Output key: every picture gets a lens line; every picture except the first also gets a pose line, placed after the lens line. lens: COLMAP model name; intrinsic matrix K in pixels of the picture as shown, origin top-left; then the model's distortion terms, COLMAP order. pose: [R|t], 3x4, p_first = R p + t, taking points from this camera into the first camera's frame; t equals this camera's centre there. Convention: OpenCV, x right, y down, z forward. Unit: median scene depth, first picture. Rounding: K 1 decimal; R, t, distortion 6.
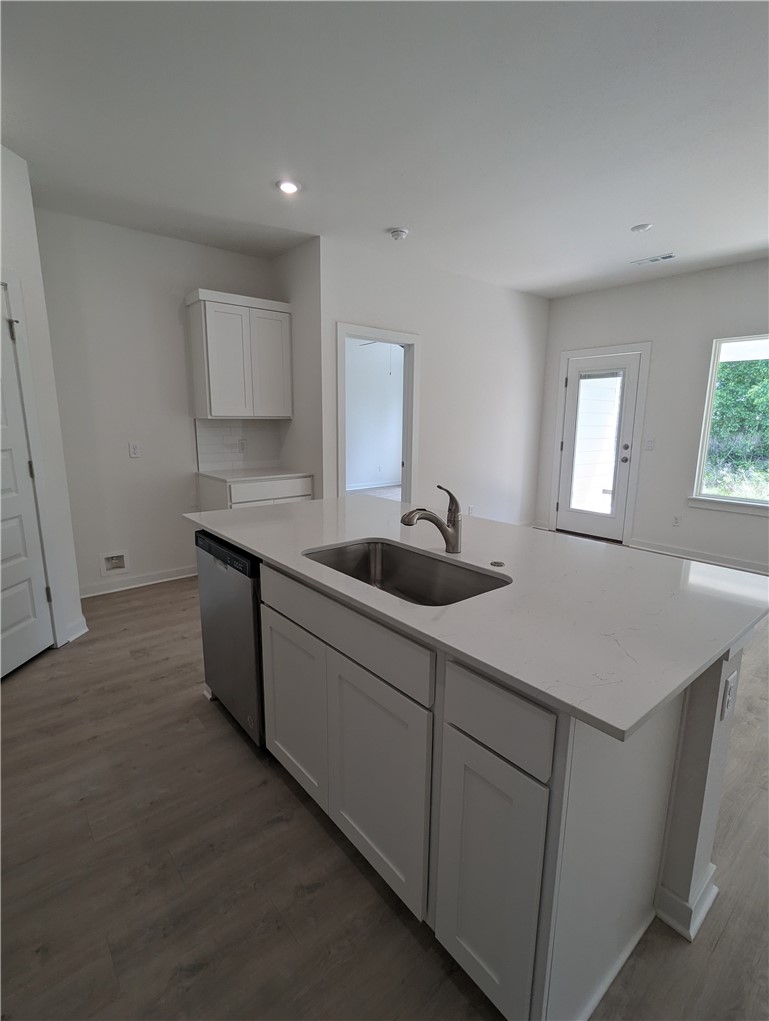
lens RADIAL K [[486.8, 0, 378.6], [0, 486.8, 509.7], [0, 0, 1]] dist [0.003121, 0.002831]
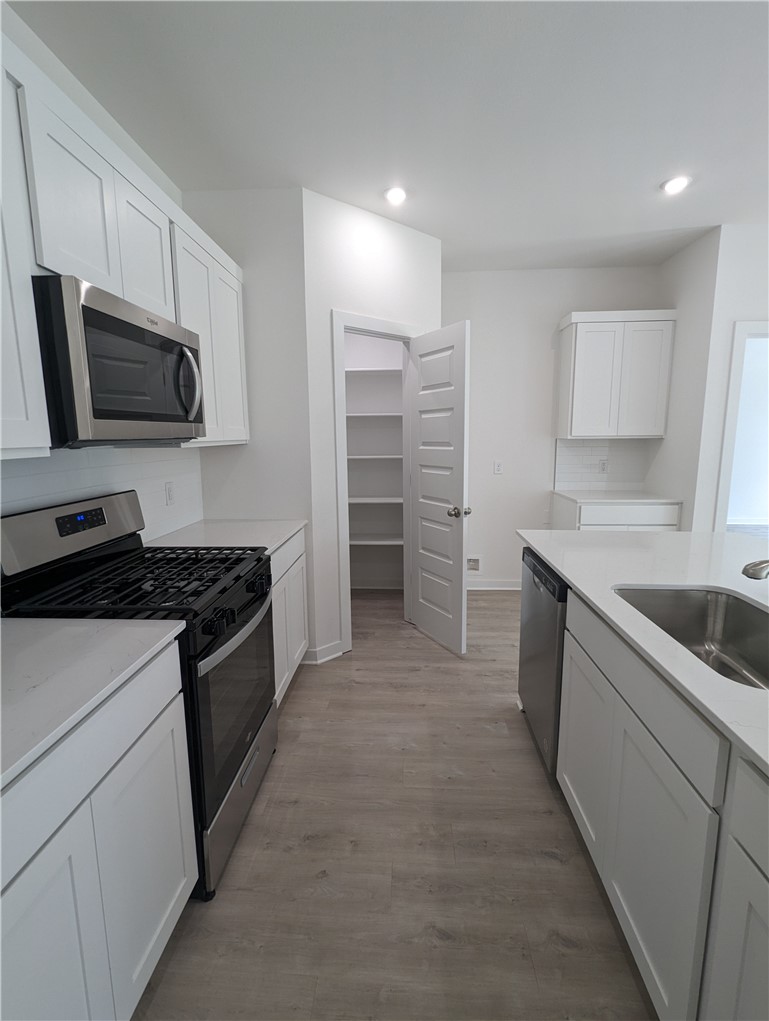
lens RADIAL K [[486.8, 0, 380.5], [0, 486.8, 510.3], [0, 0, 1]] dist [0.003121, 0.002831]
pose [[0.736118, 0.092520, -0.670500, 0.085737], [-0.114058, 0.993403, 0.011856, -0.011182], [0.667173, 0.067748, 0.741815, 0.003796]]
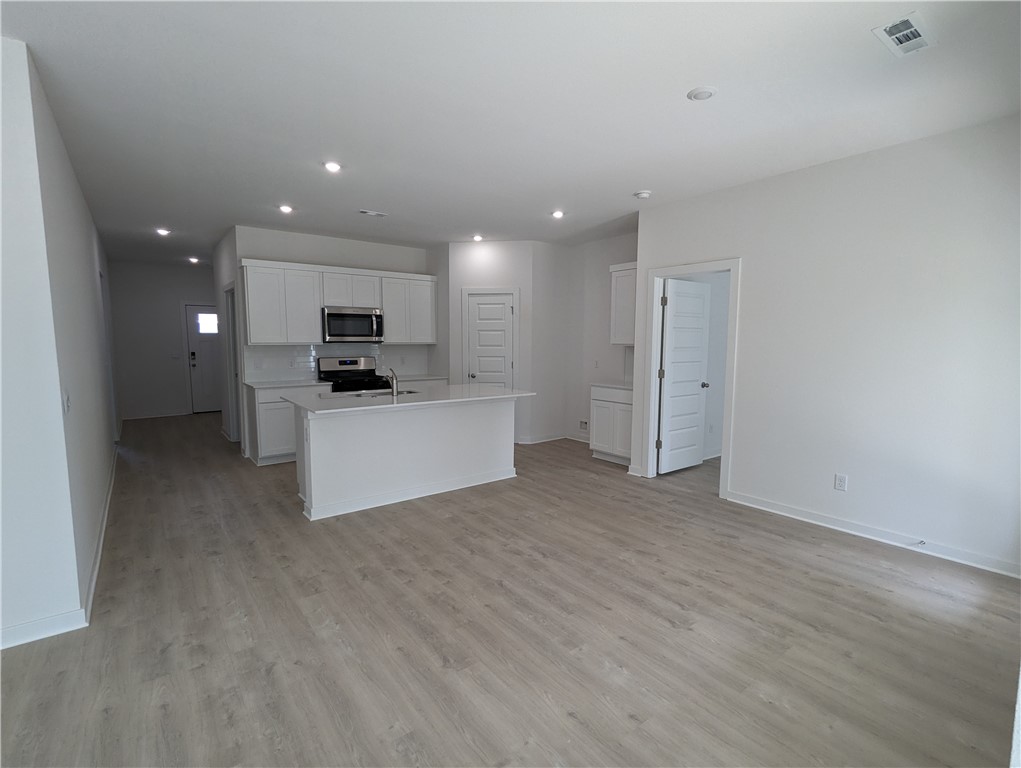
lens RADIAL K [[486.8, 0, 509.7], [0, 486.8, 388.3], [0, 0, 1]] dist [0.003121, 0.002831]
pose [[-0.031383, 0.092250, -0.995241, 1.860215], [-0.190857, 0.976857, 0.096564, -0.218449], [0.981116, 0.192979, -0.013050, 1.123432]]
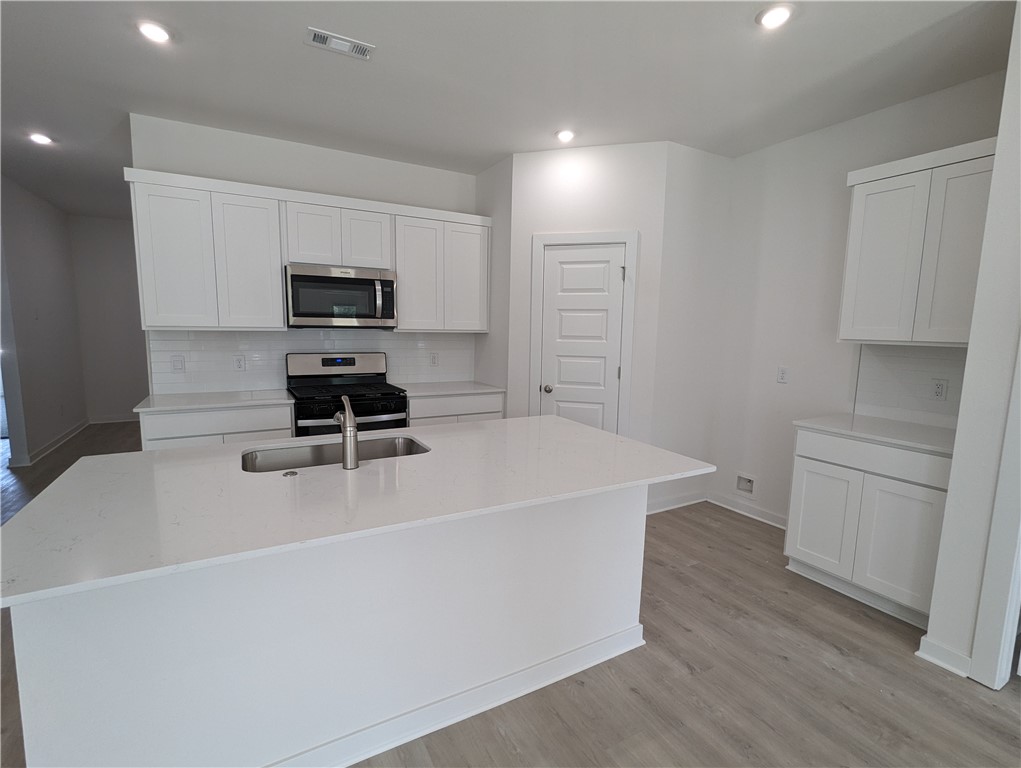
lens RADIAL K [[486.8, 0, 511.7], [0, 486.8, 386.6], [0, 0, 1]] dist [0.003121, 0.002831]
pose [[-0.173214, 0.111966, -0.978499, 0.727944], [-0.203391, 0.968034, 0.146773, -0.198933], [0.963654, 0.224441, -0.144904, 0.989171]]
